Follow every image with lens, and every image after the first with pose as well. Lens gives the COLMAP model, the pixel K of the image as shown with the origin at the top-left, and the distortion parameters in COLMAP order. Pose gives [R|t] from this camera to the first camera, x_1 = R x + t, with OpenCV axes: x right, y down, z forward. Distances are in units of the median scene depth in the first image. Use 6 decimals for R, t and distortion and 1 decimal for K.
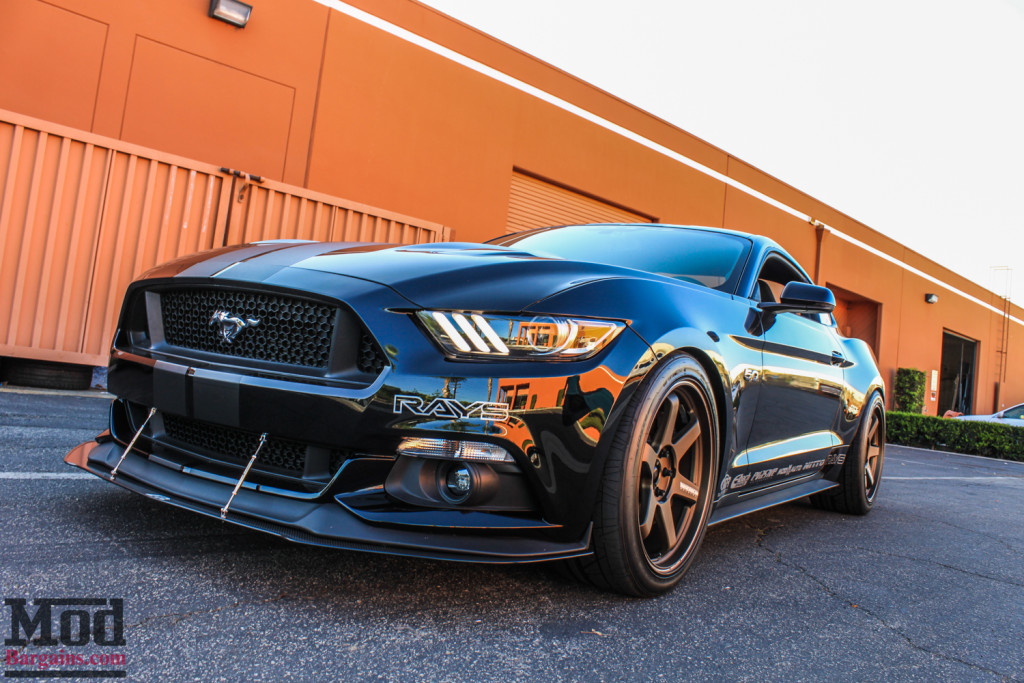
lens RADIAL K [[860.0, 0, 514.6], [0, 860.0, 340.5], [0, 0, 1]] dist [-0.158102, 0.136661]
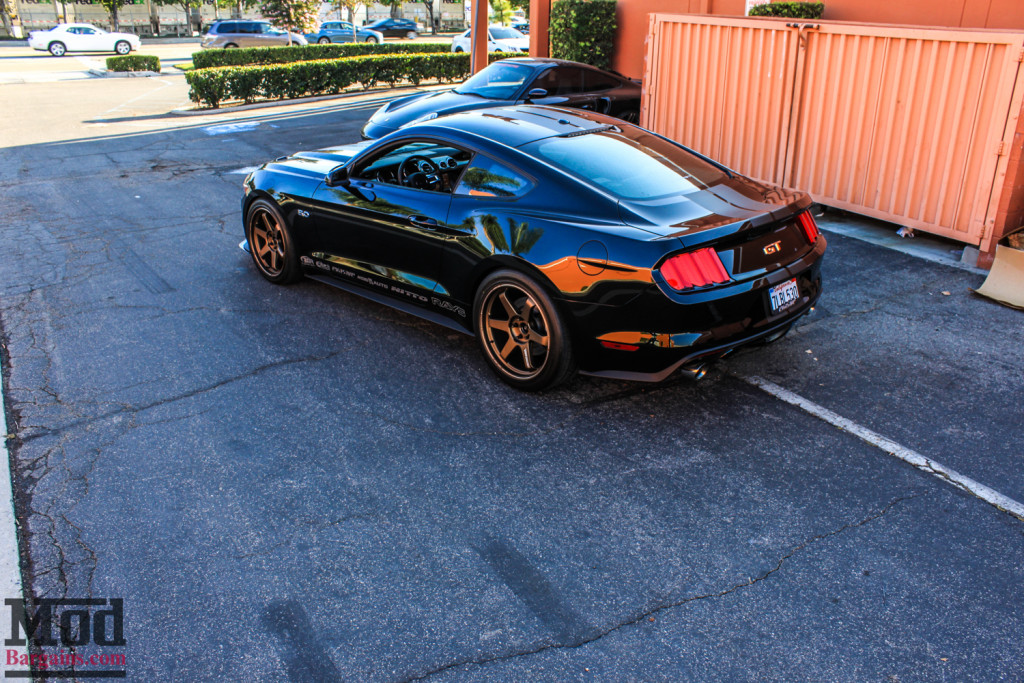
lens RADIAL K [[860.0, 0, 512.9], [0, 860.0, 339.2], [0, 0, 1]] dist [-0.158102, 0.136661]
pose [[-0.205070, 0.263361, -0.942649, 2.519133], [0.021052, 0.964082, 0.264769, -0.230624], [0.978521, 0.034452, -0.203249, 2.186987]]
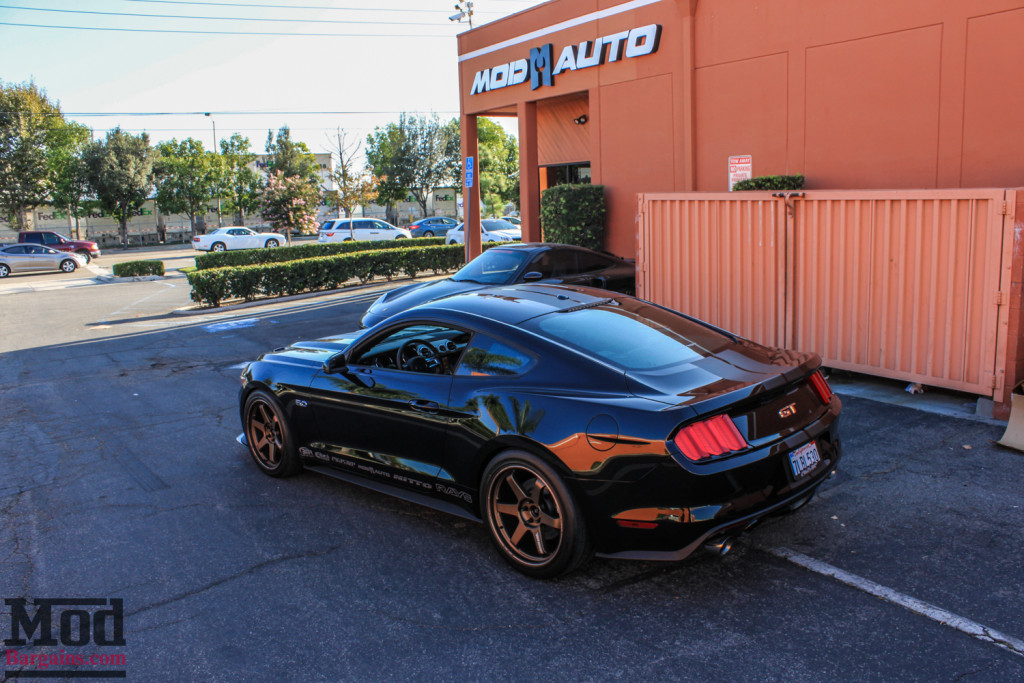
lens RADIAL K [[860.0, 0, 512.8], [0, 860.0, 333.3], [0, 0, 1]] dist [-0.158102, 0.136661]
pose [[-0.198799, 0.057693, -0.978341, 2.457147], [0.071789, 0.996441, 0.044173, -0.205074], [0.977407, -0.061453, -0.202233, 2.165478]]
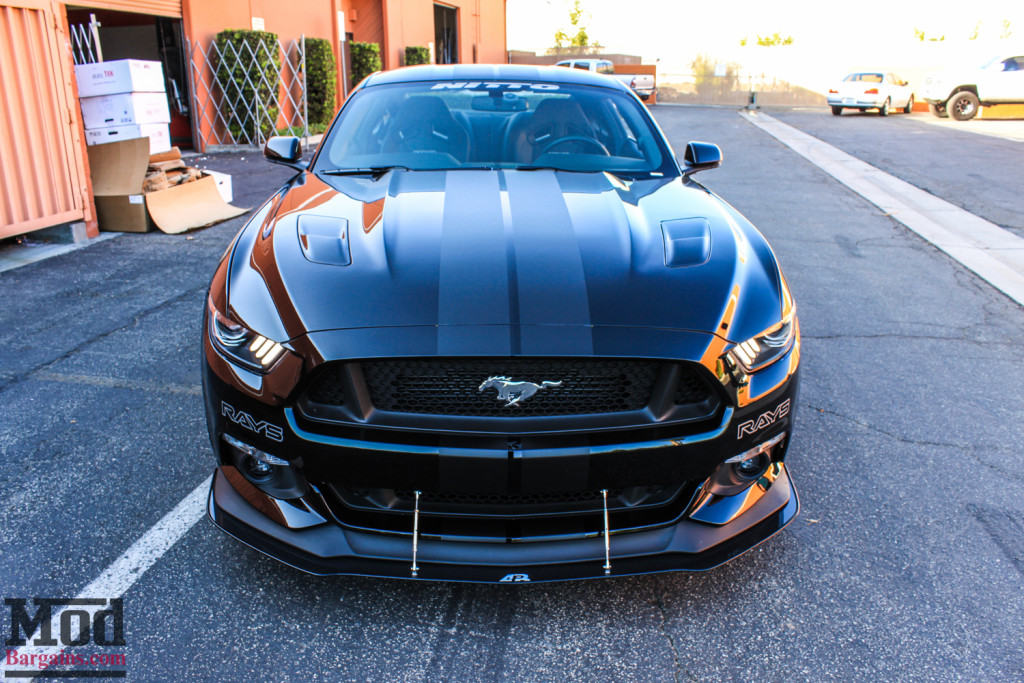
lens RADIAL K [[860.0, 0, 517.3], [0, 860.0, 342.7], [0, 0, 1]] dist [-0.158102, 0.136661]
pose [[0.800150, -0.288043, 0.526109, -0.711814], [0.062415, 0.912365, 0.404591, -0.391298], [-0.596544, -0.290897, 0.748007, 0.257415]]
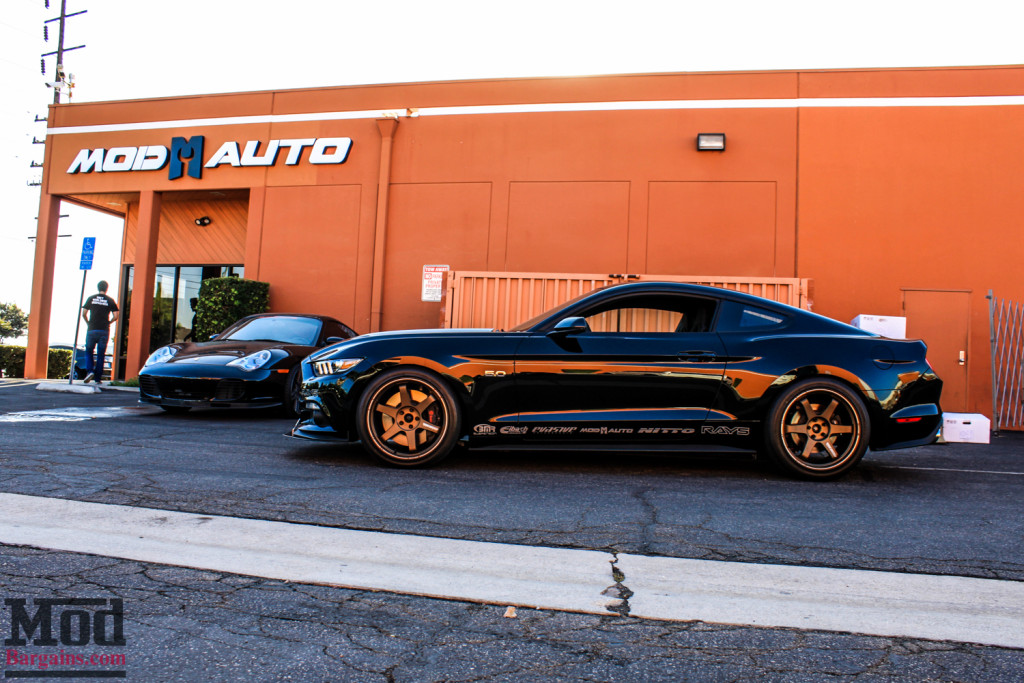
lens RADIAL K [[860.0, 0, 516.2], [0, 860.0, 344.9], [0, 0, 1]] dist [-0.158102, 0.136661]
pose [[0.540864, -0.121290, -0.832319, 2.198242], [0.060431, 0.992595, -0.105377, 0.208578], [0.838937, 0.006697, 0.544188, -0.040939]]
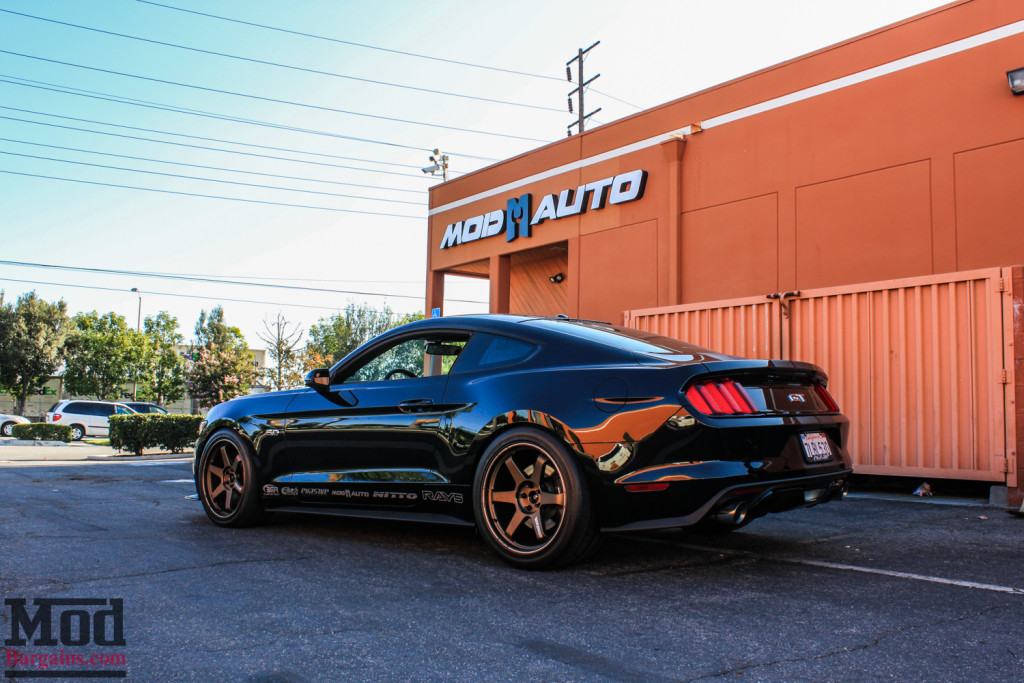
lens RADIAL K [[970.1, 0, 514.4], [0, 970.1, 337.1], [0, 0, 1]] dist [-0.091833, 0.000000]
pose [[-0.140926, -0.194304, -0.970766, 2.629013], [0.024978, 0.979541, -0.199687, 0.309708], [0.989705, -0.052389, -0.133189, 2.060081]]
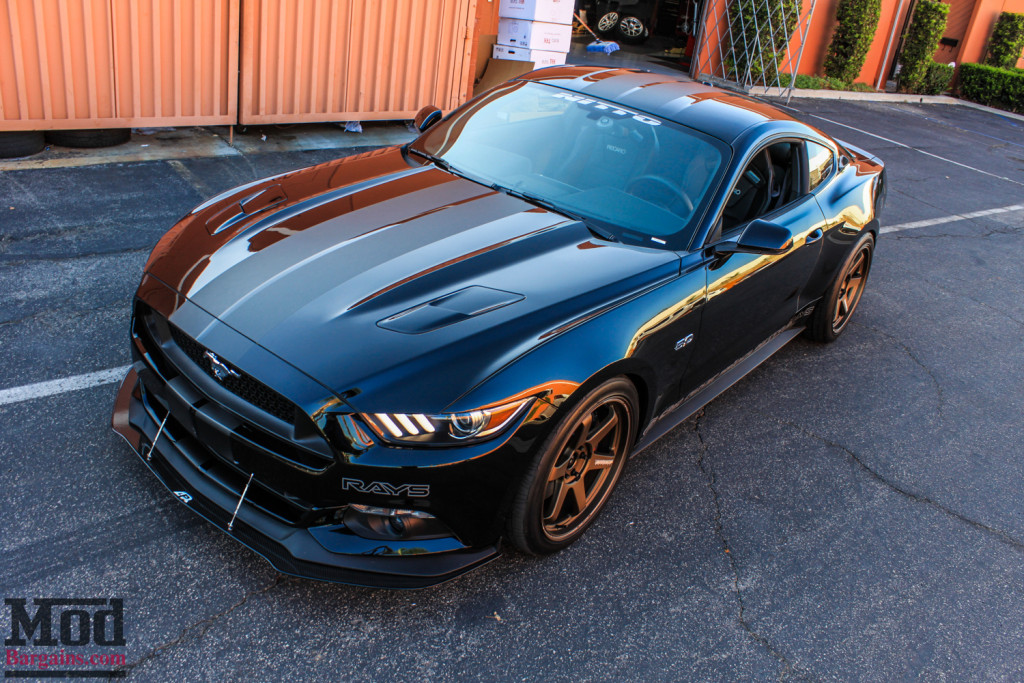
lens RADIAL K [[860.0, 0, 514.2], [0, 860.0, 367.3], [0, 0, 1]] dist [-0.158102, 0.136661]
pose [[0.995775, 0.061701, -0.068010, 0.148841], [-0.019665, 0.866724, 0.498399, -0.548530], [0.089698, -0.494956, 0.864276, -0.014641]]
